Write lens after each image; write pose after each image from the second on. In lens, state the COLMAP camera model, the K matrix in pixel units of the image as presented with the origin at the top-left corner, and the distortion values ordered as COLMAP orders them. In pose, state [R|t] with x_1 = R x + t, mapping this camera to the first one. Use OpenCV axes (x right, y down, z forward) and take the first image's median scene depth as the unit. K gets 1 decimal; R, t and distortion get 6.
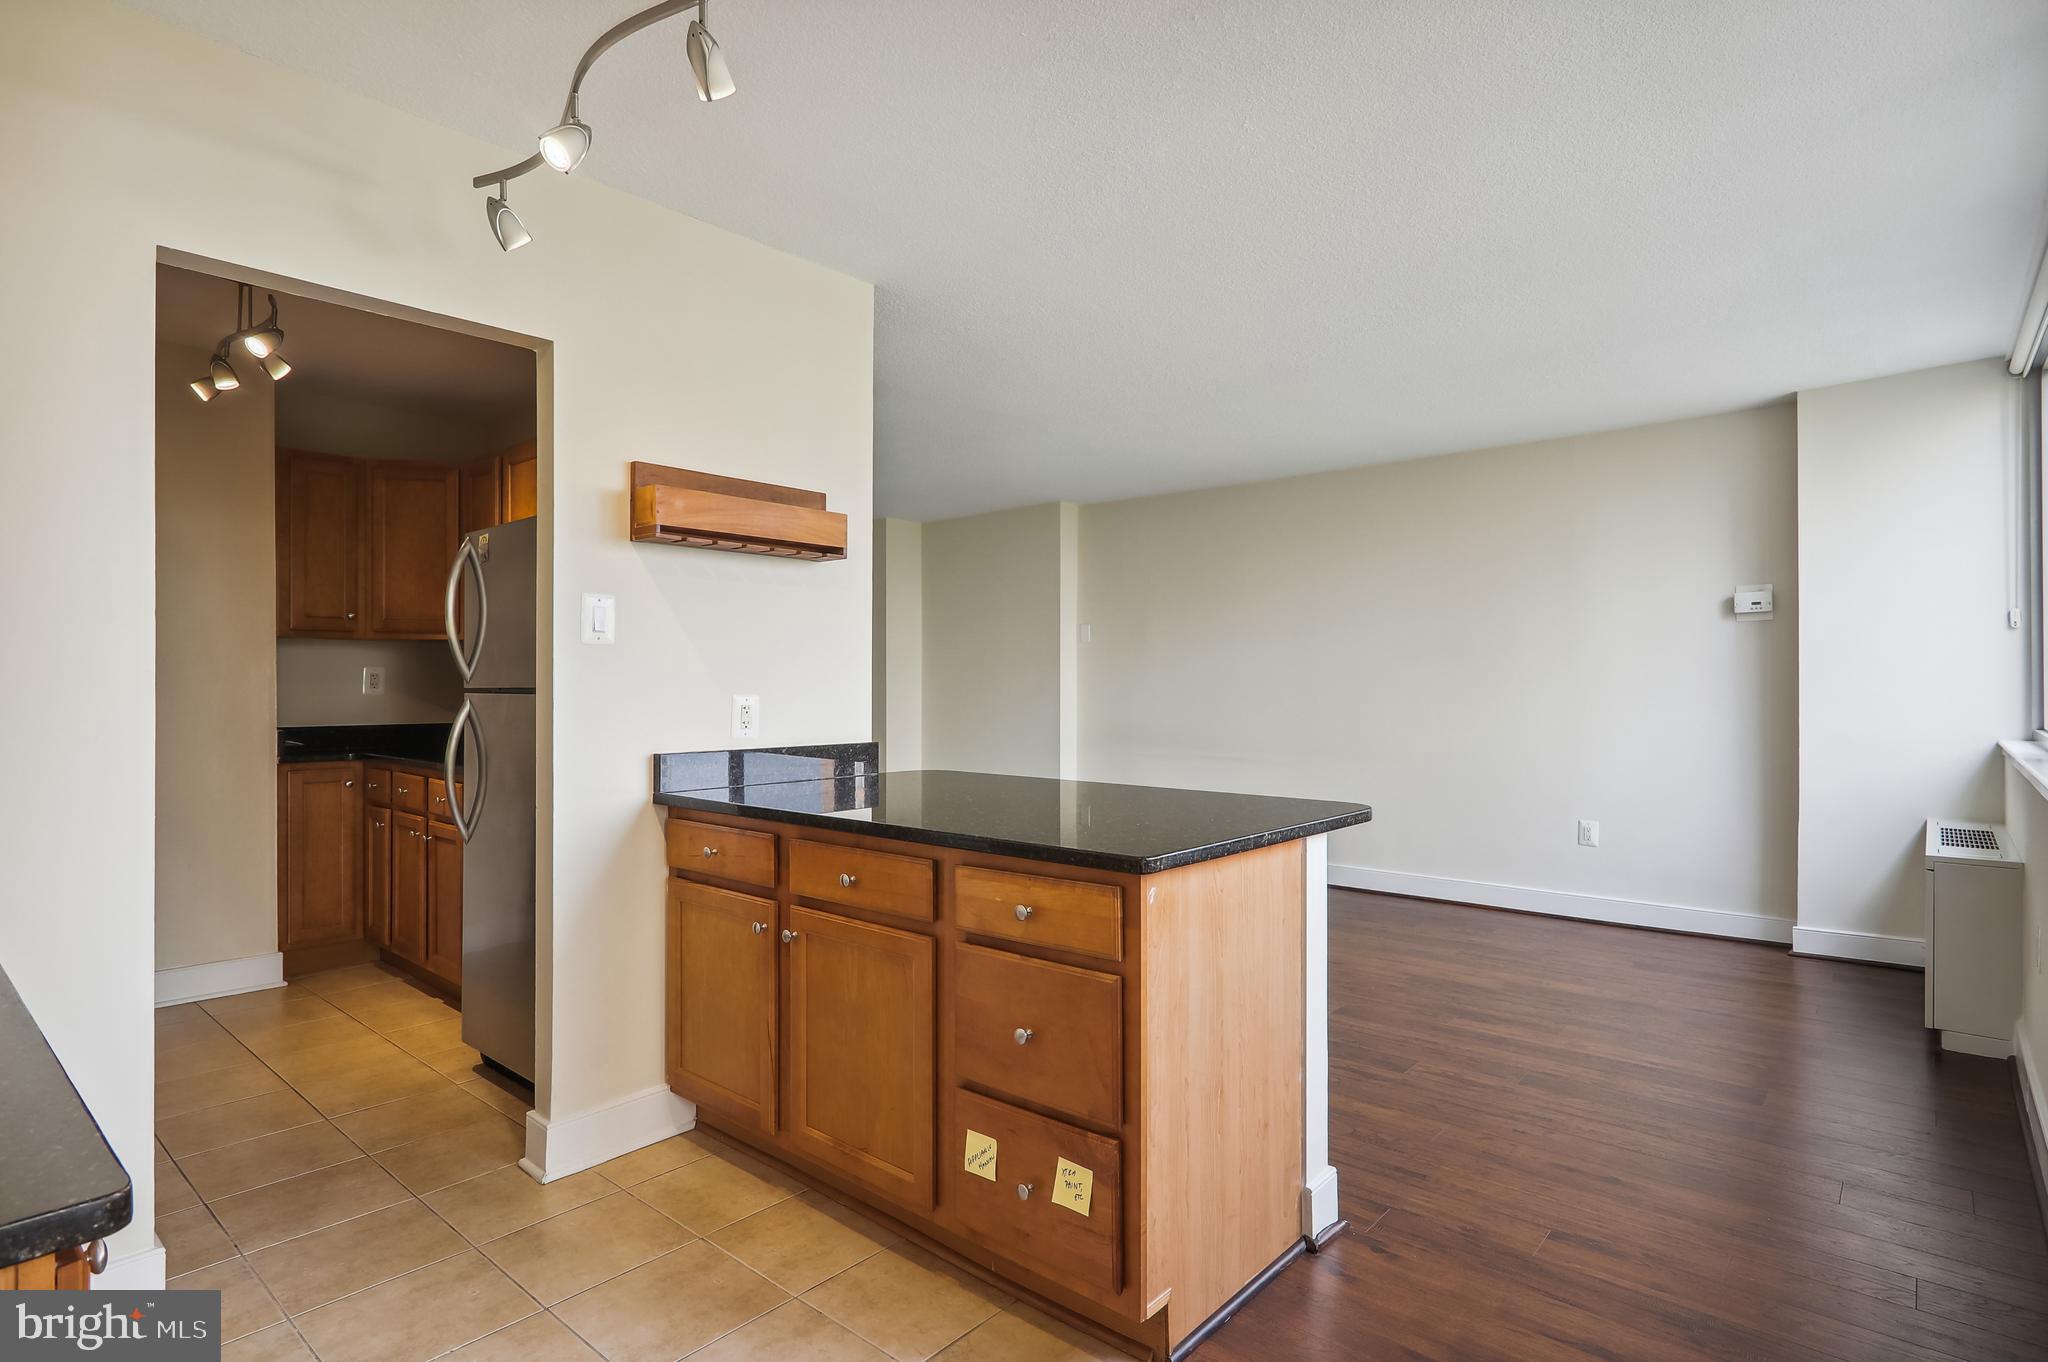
lens RADIAL K [[1039.8, 0, 1027.4], [0, 1039.8, 683.3], [0, 0, 1]] dist [0.004438, -0.001382]
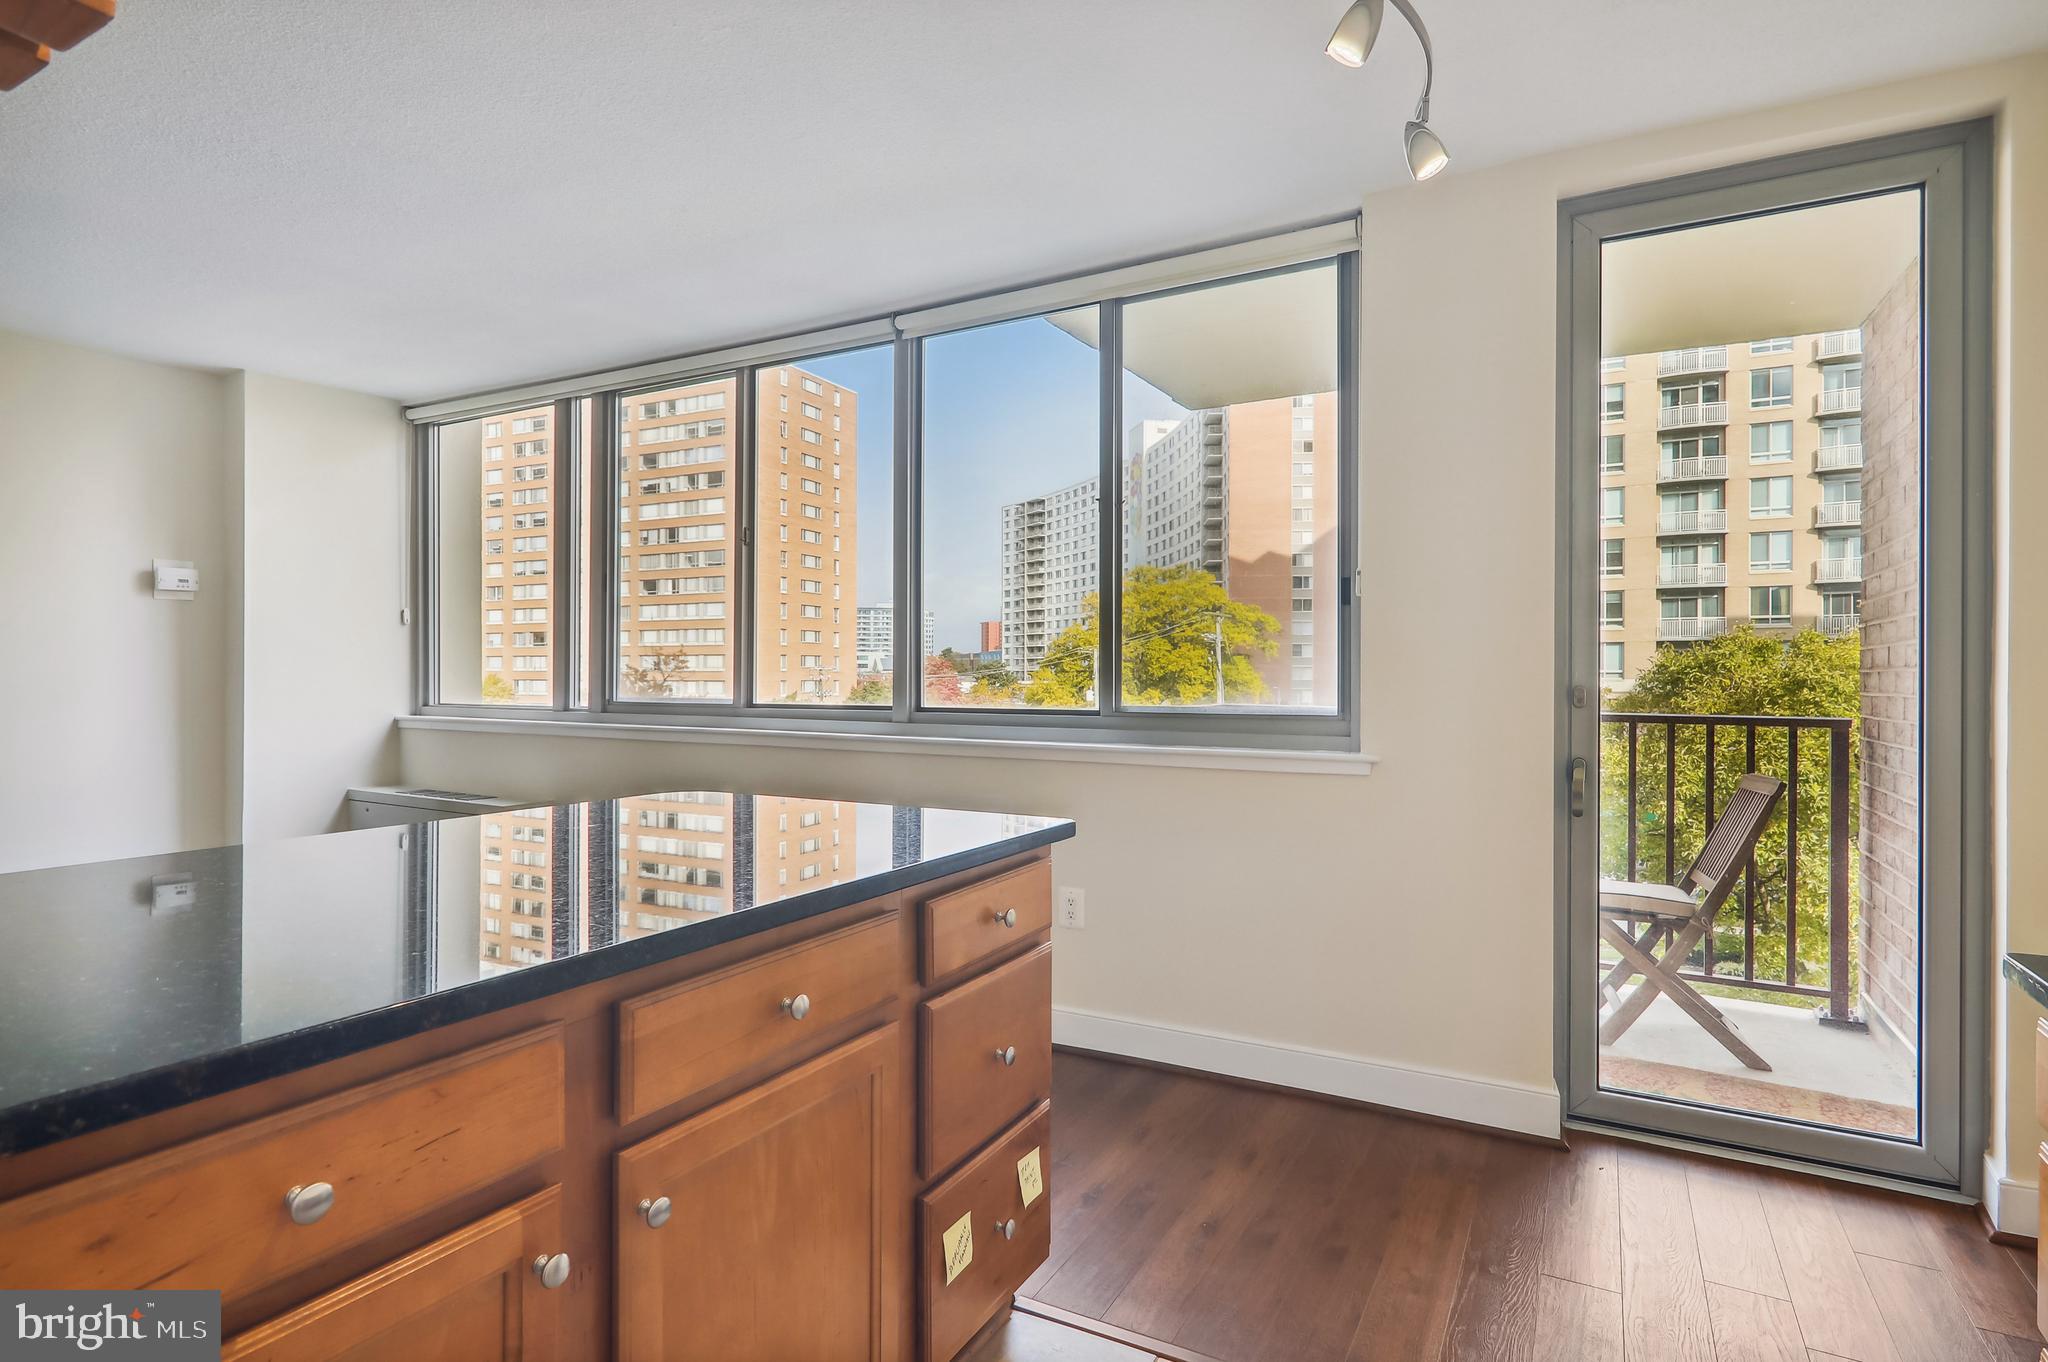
lens RADIAL K [[1039.8, 0, 1019.3], [0, 1039.8, 679.9], [0, 0, 1]] dist [0.004438, -0.001382]
pose [[-0.189567, -0.005101, 0.981855, -0.354163], [-0.007072, 0.999968, 0.003830, 0.002014], [-0.981842, -0.006218, -0.189597, 0.461153]]
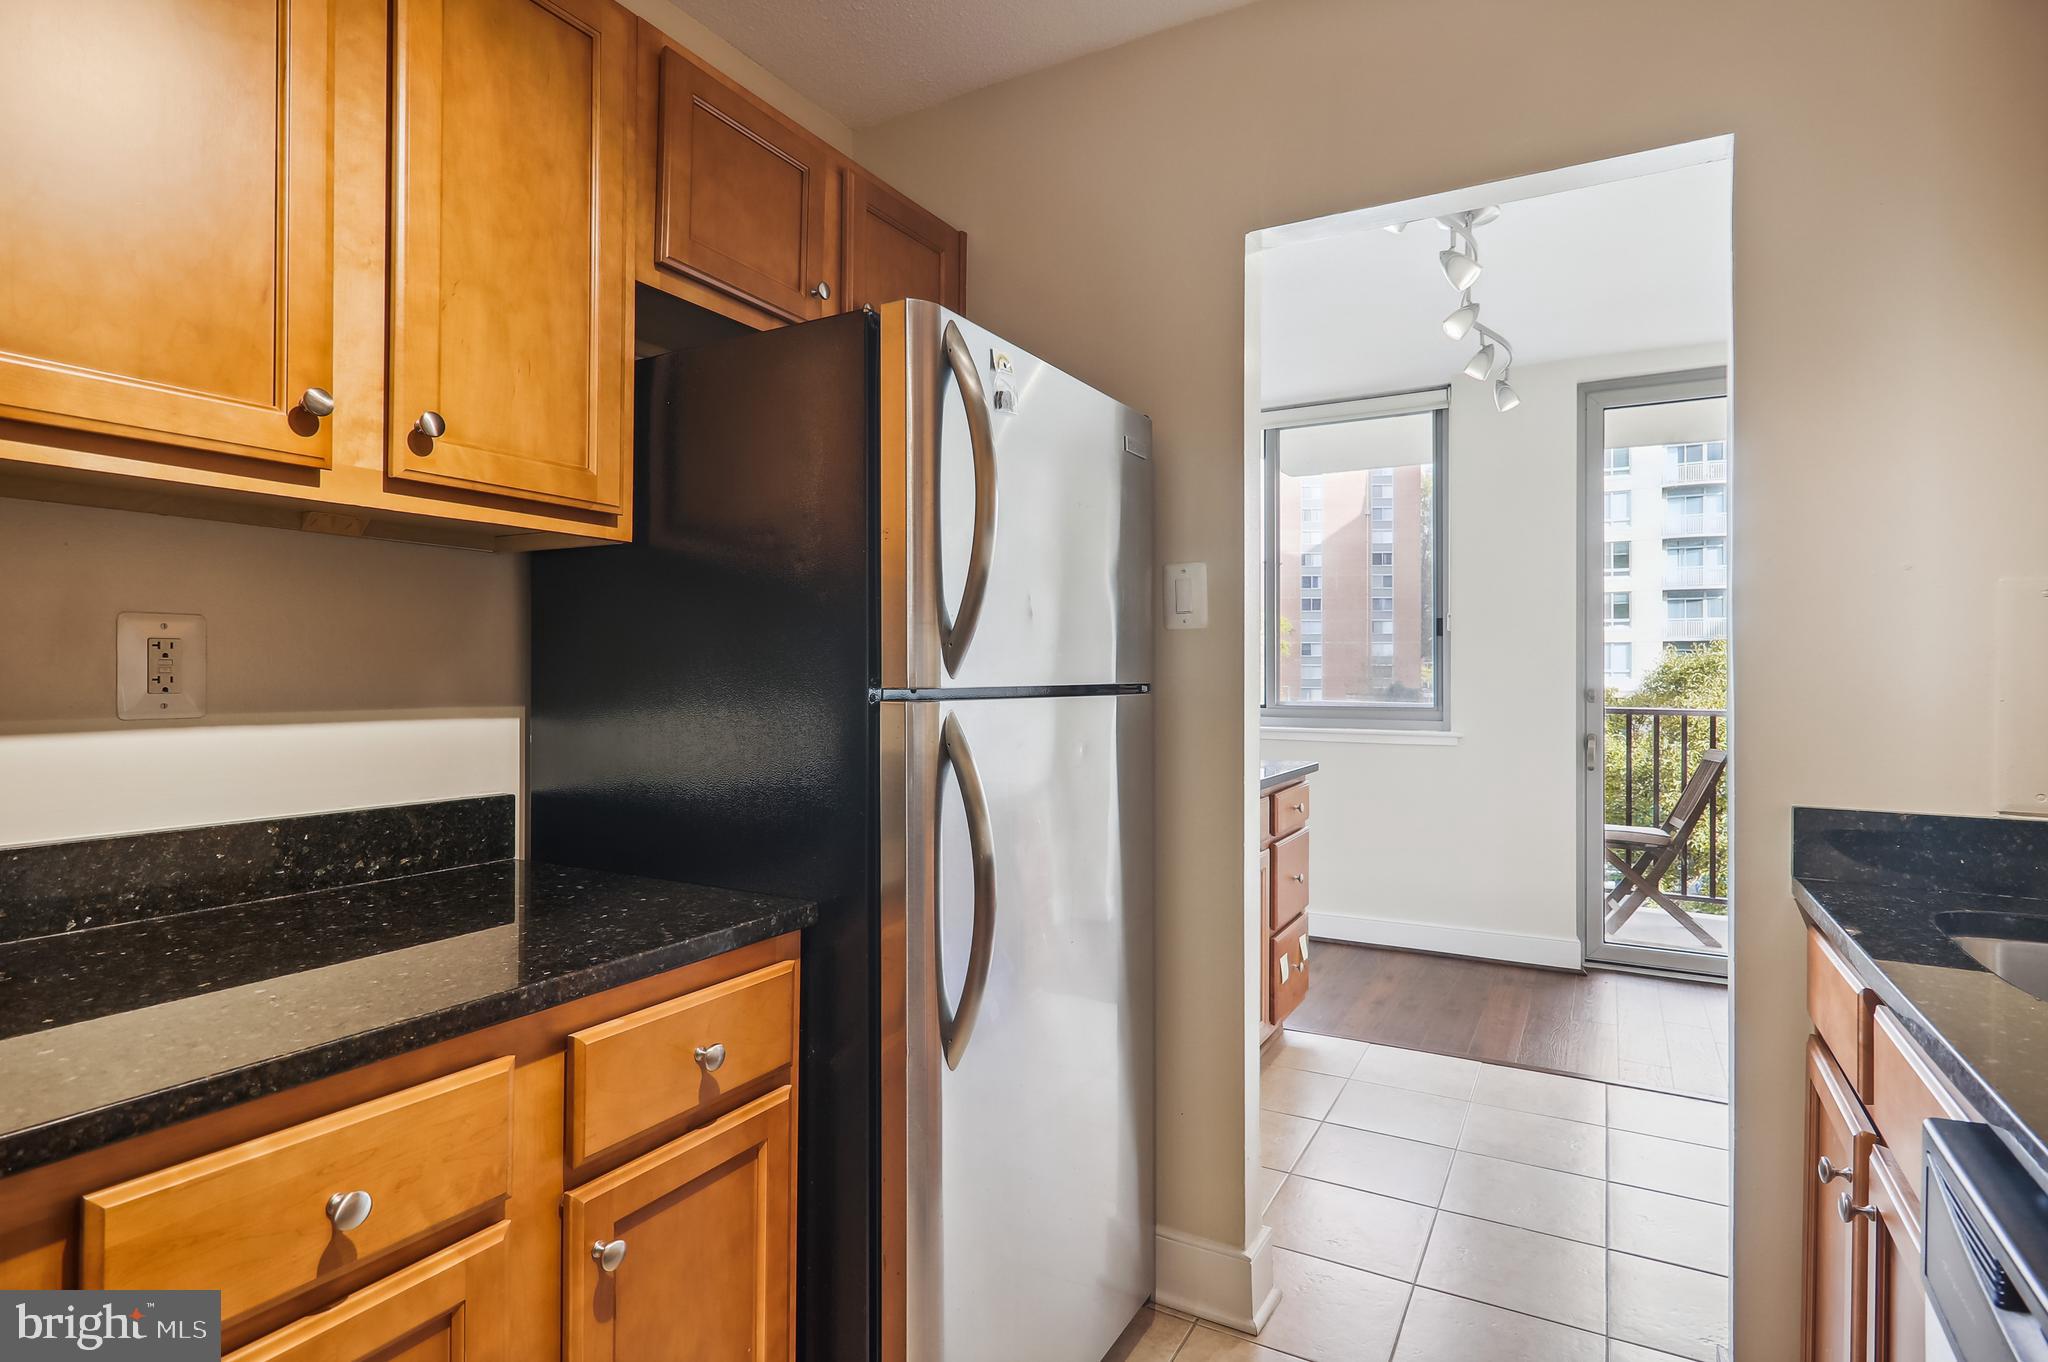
lens RADIAL K [[1039.8, 0, 1029.8], [0, 1039.8, 670.7], [0, 0, 1]] dist [0.004438, -0.001382]
pose [[-0.191566, 0.002672, 0.981476, -0.657777], [-0.007372, 0.999964, -0.004162, -0.002378], [-0.981452, -0.008033, -0.191539, 0.713441]]
